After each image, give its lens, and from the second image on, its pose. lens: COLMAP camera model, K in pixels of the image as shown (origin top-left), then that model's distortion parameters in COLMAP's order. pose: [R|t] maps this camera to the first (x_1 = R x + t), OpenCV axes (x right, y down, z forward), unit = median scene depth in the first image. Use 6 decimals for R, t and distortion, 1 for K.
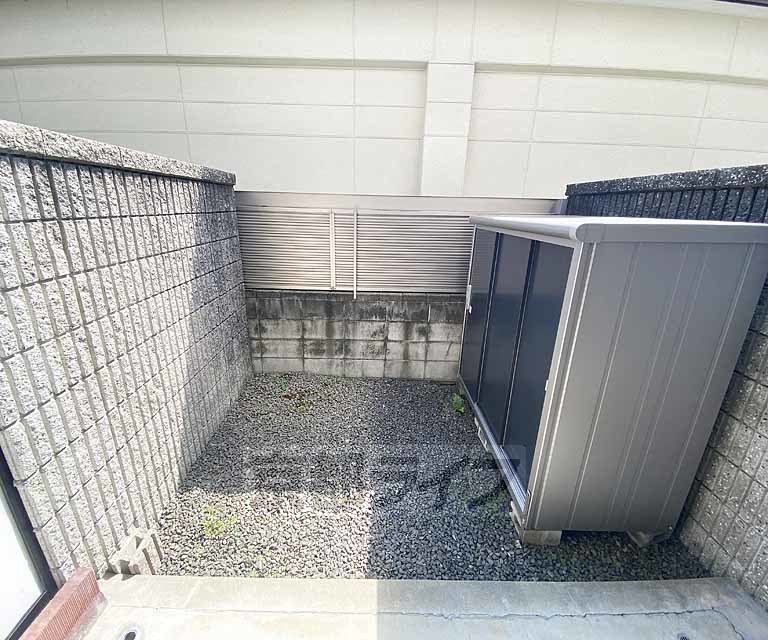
lens RADIAL K [[341.2, 0, 381.7], [0, 341.2, 319.1], [0, 0, 1]] dist [-0.017984, -0.003582]
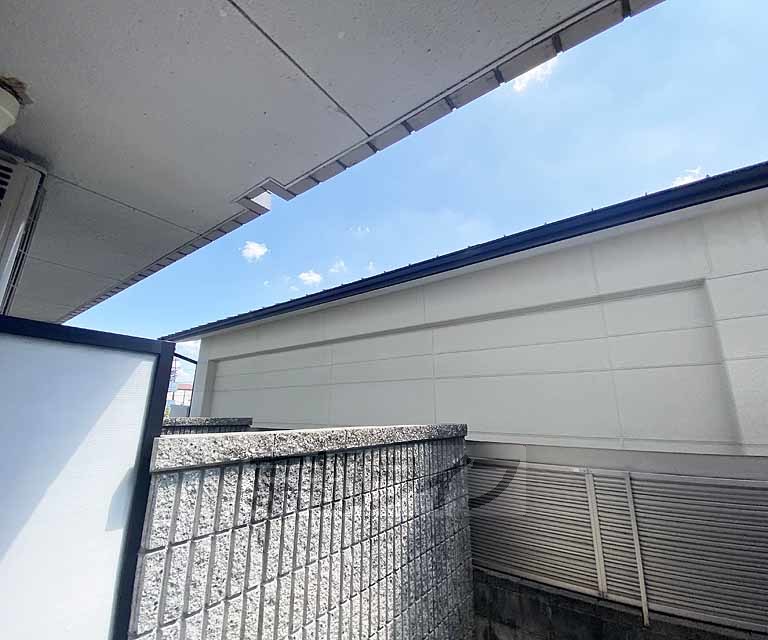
lens RADIAL K [[341.2, 0, 382.5], [0, 341.2, 319.9], [0, 0, 1]] dist [-0.017984, -0.003582]
pose [[0.780185, -0.187172, -0.596890, 0.004117], [-0.179418, 0.847142, -0.500159, -0.257563], [0.599267, 0.497310, 0.627346, 0.201466]]
